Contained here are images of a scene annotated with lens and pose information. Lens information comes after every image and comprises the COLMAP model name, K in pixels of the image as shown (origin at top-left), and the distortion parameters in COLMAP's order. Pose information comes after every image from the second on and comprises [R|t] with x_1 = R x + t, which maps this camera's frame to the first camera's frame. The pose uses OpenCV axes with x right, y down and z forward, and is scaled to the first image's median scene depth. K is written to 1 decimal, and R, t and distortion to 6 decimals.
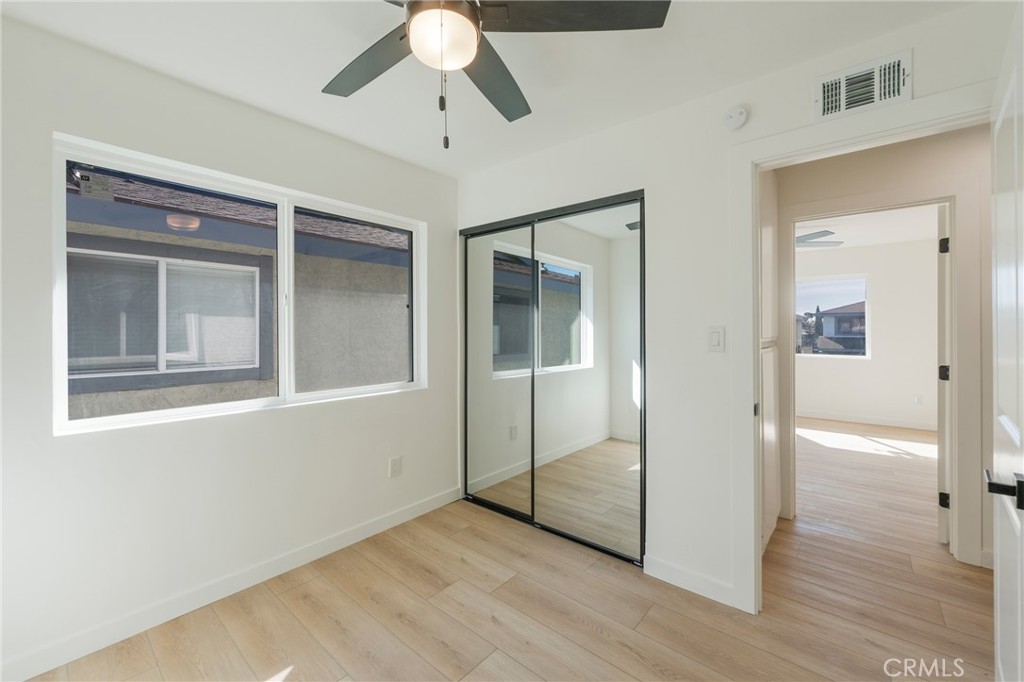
lens RADIAL K [[412.9, 0, 508.4], [0, 412.9, 321.1], [0, 0, 1]] dist [-0.001807, -0.000249]
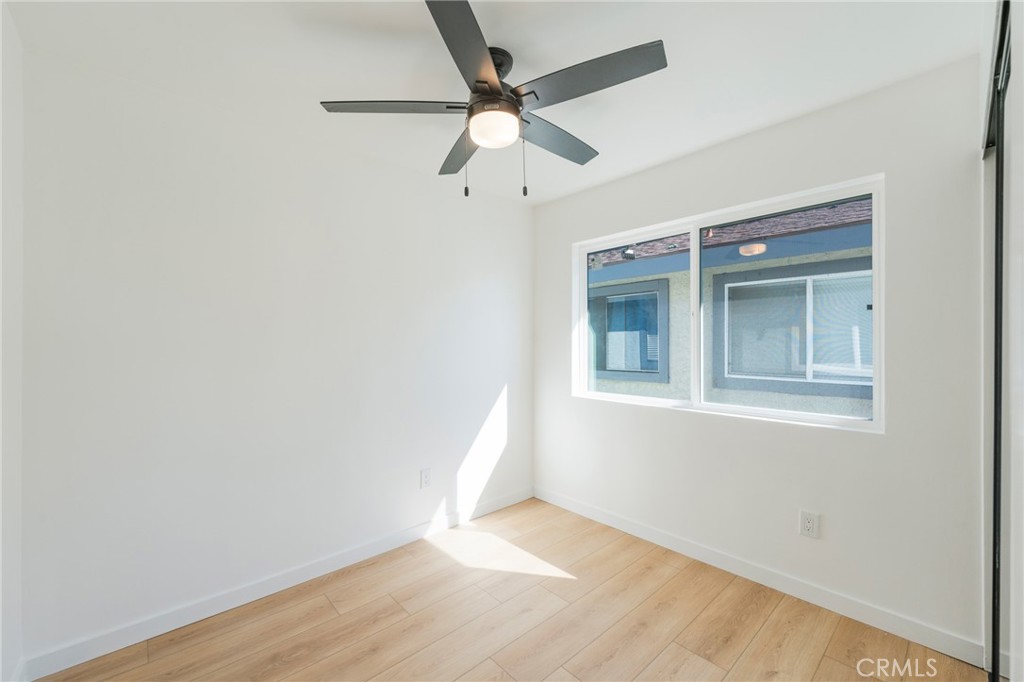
lens RADIAL K [[416.3, 0, 513.6], [0, 416.3, 333.5], [0, 0, 1]] dist [-0.000434, -0.000303]
pose [[-0.109308, -0.021408, -0.993777, 0.587319], [0.022092, 0.999469, -0.023960, 0.012449], [0.993762, -0.024574, -0.108777, 0.593836]]
